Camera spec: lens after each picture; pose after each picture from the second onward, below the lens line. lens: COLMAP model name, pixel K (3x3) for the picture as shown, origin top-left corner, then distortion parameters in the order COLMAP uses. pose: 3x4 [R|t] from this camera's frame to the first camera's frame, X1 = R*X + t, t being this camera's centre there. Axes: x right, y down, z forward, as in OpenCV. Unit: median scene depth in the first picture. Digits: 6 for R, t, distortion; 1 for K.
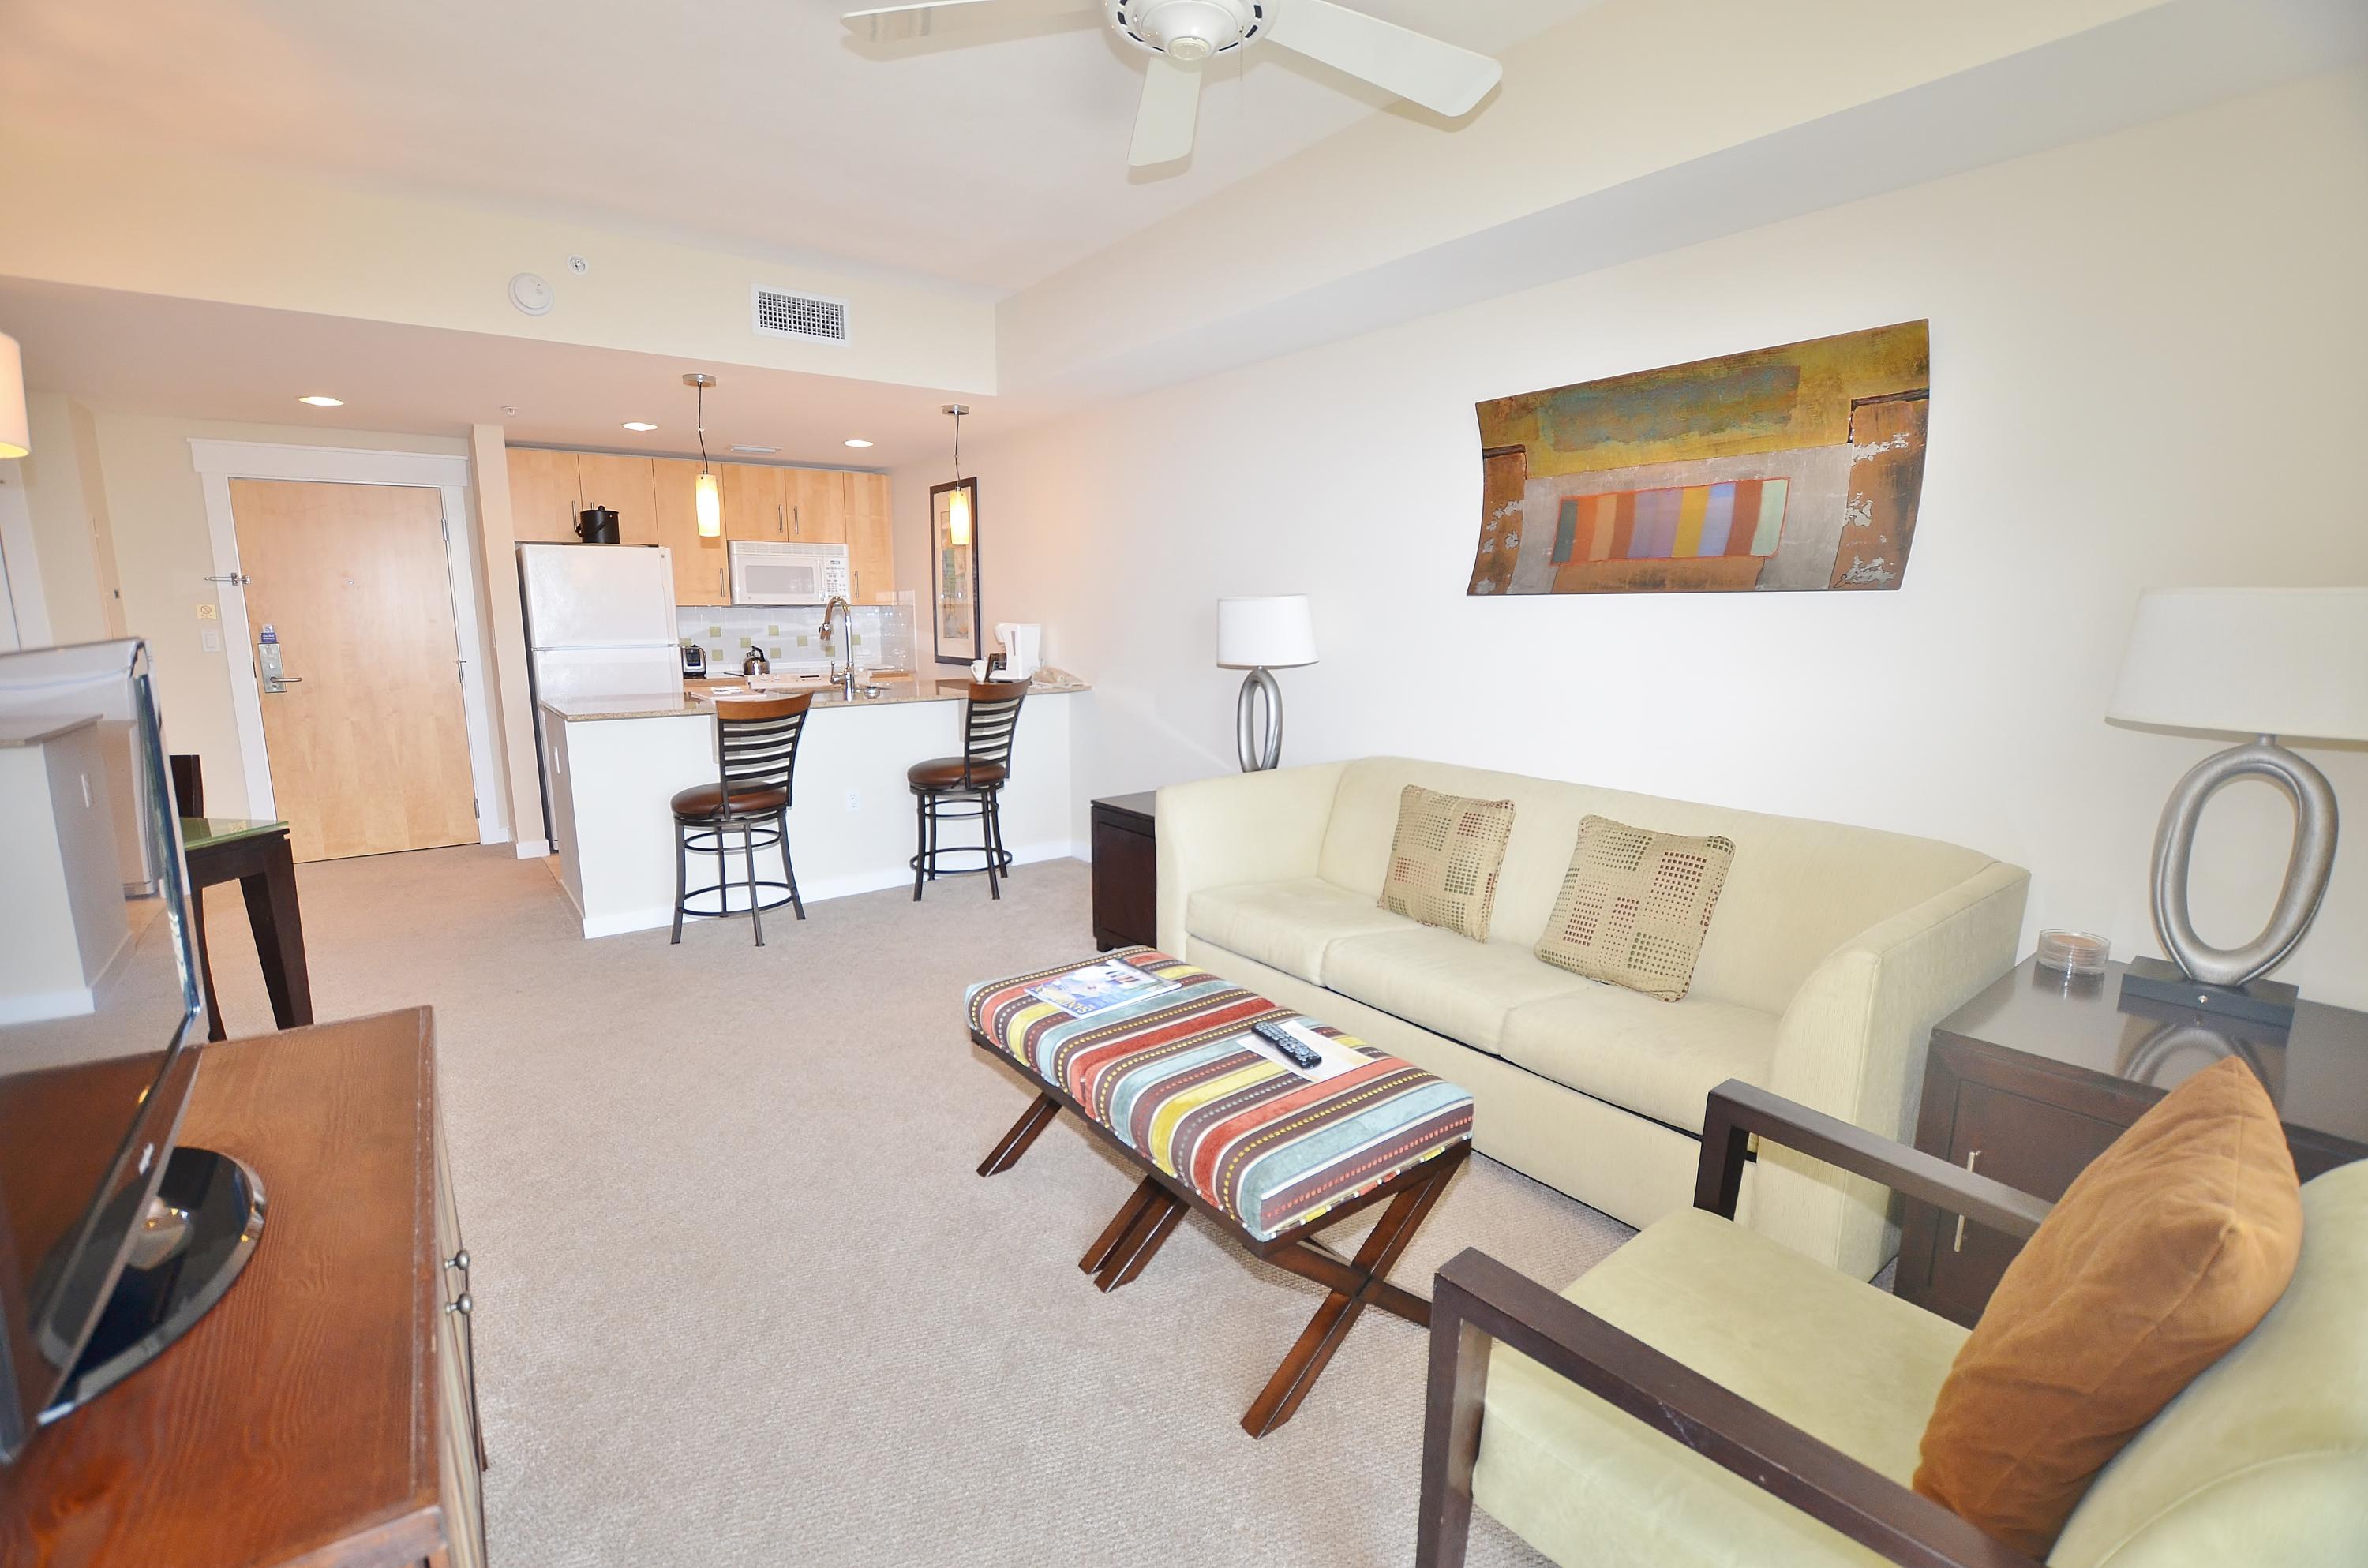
lens RADIAL K [[1038.3, 0, 1190.4], [0, 1038.3, 783.3], [0, 0, 1]] dist [-0.032478, 0.005383]
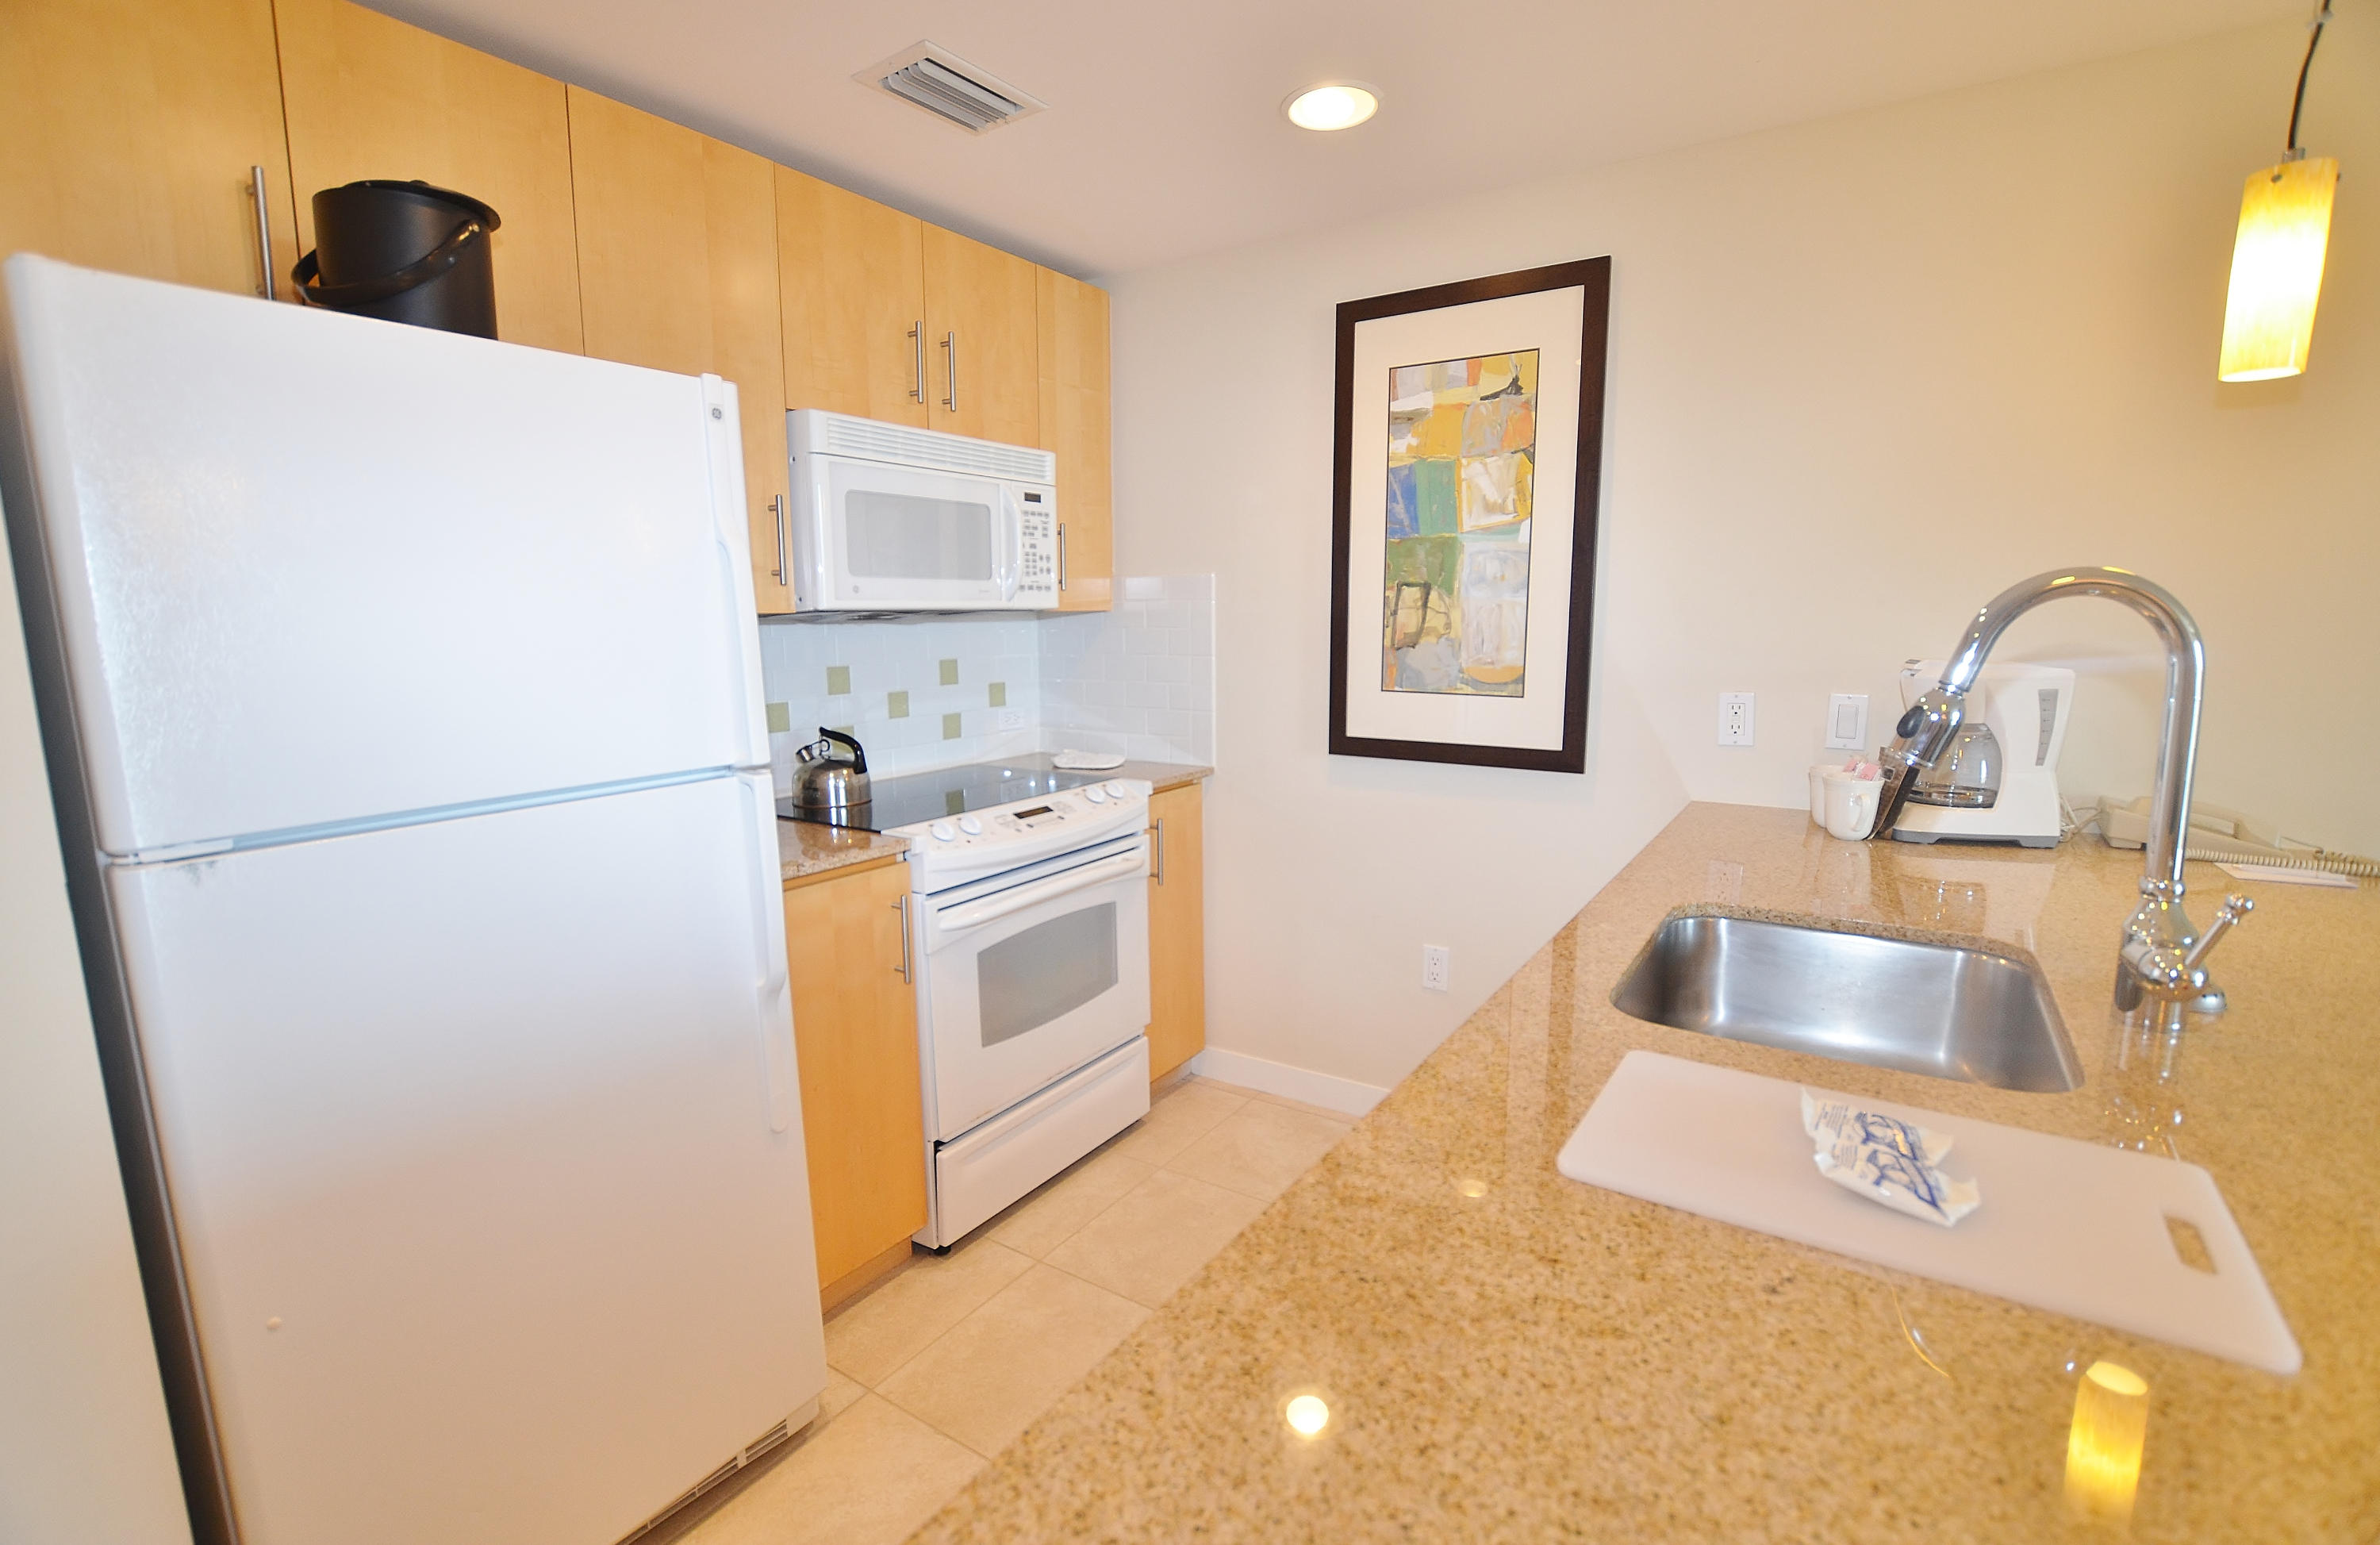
lens RADIAL K [[1058.1, 0, 1186.6], [0, 1058.1, 771.7], [0, 0, 1]] dist [-0.023917, 0.001918]
pose [[0.944146, -0.056695, 0.324614, -0.498930], [0.062525, 0.998015, -0.007550, -0.127441], [-0.323542, 0.027425, 0.945816, 0.734231]]
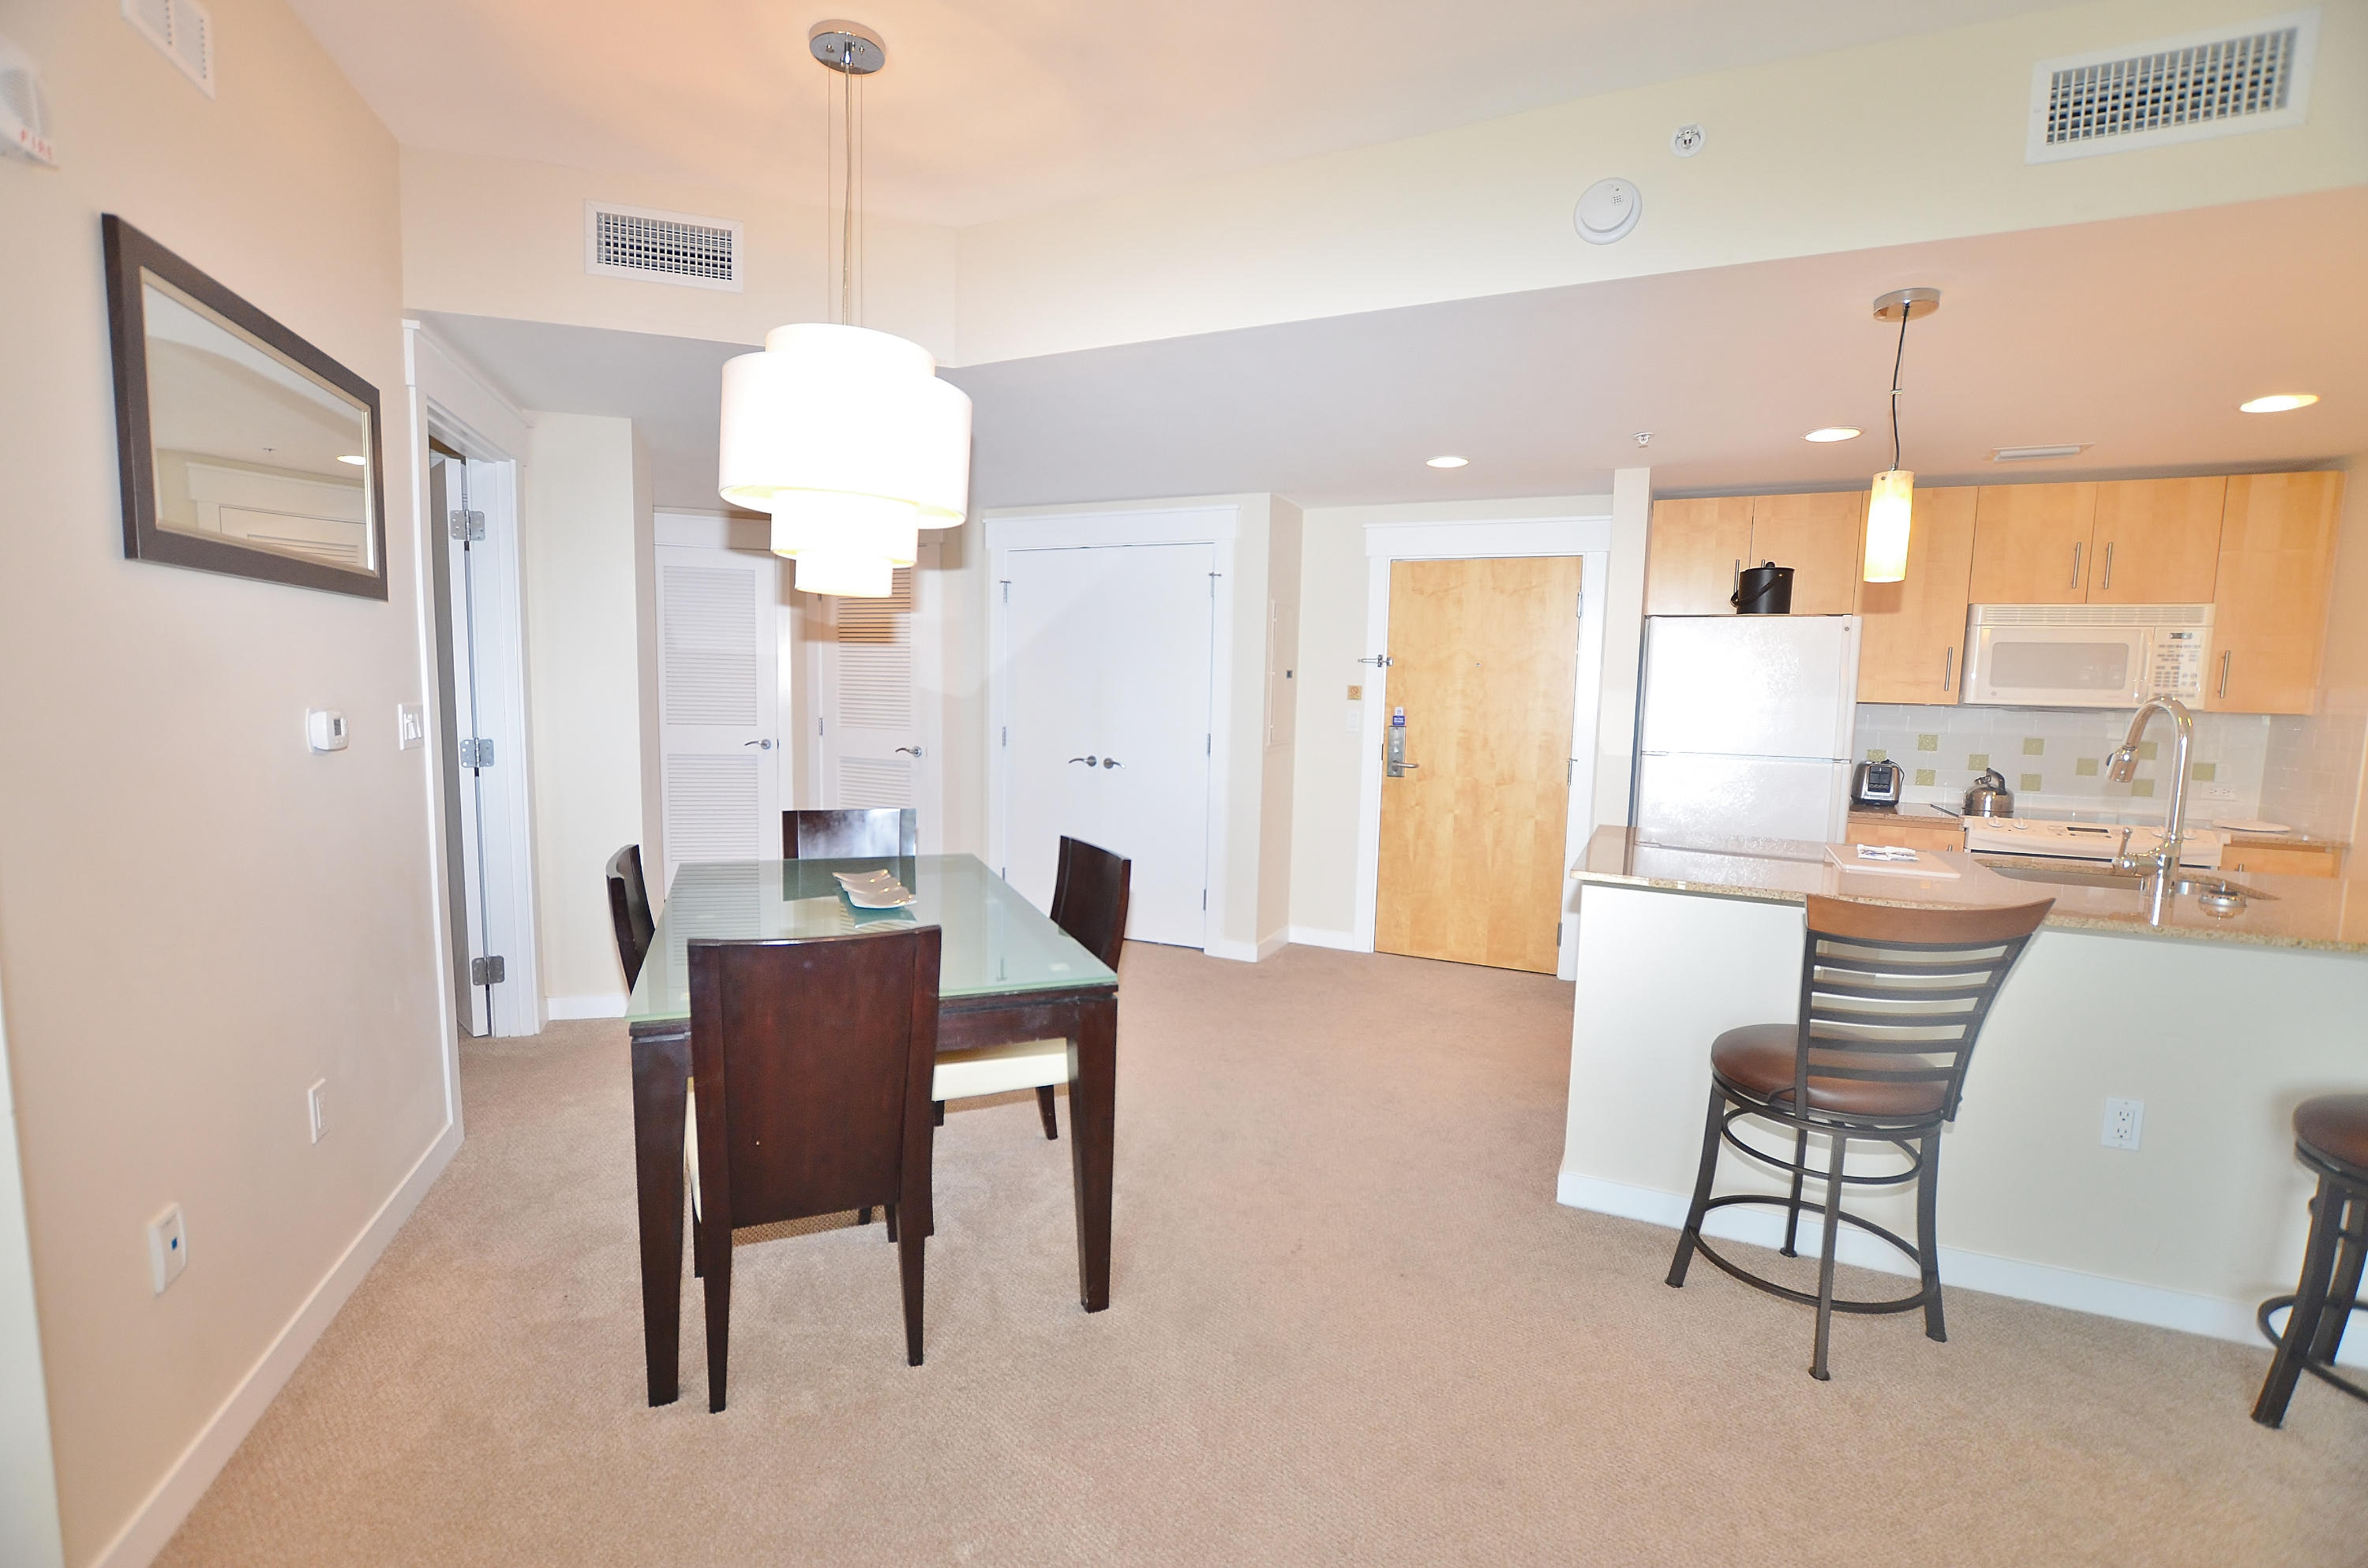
lens RADIAL K [[1038.3, 0, 1152.4], [0, 1038.3, 788.2], [0, 0, 1]] dist [-0.032478, 0.005383]
pose [[0.434238, 0.100054, -0.895224, -0.101306], [-0.172239, 0.984698, 0.026507, -0.058247], [0.884178, 0.142682, 0.444827, 0.318163]]
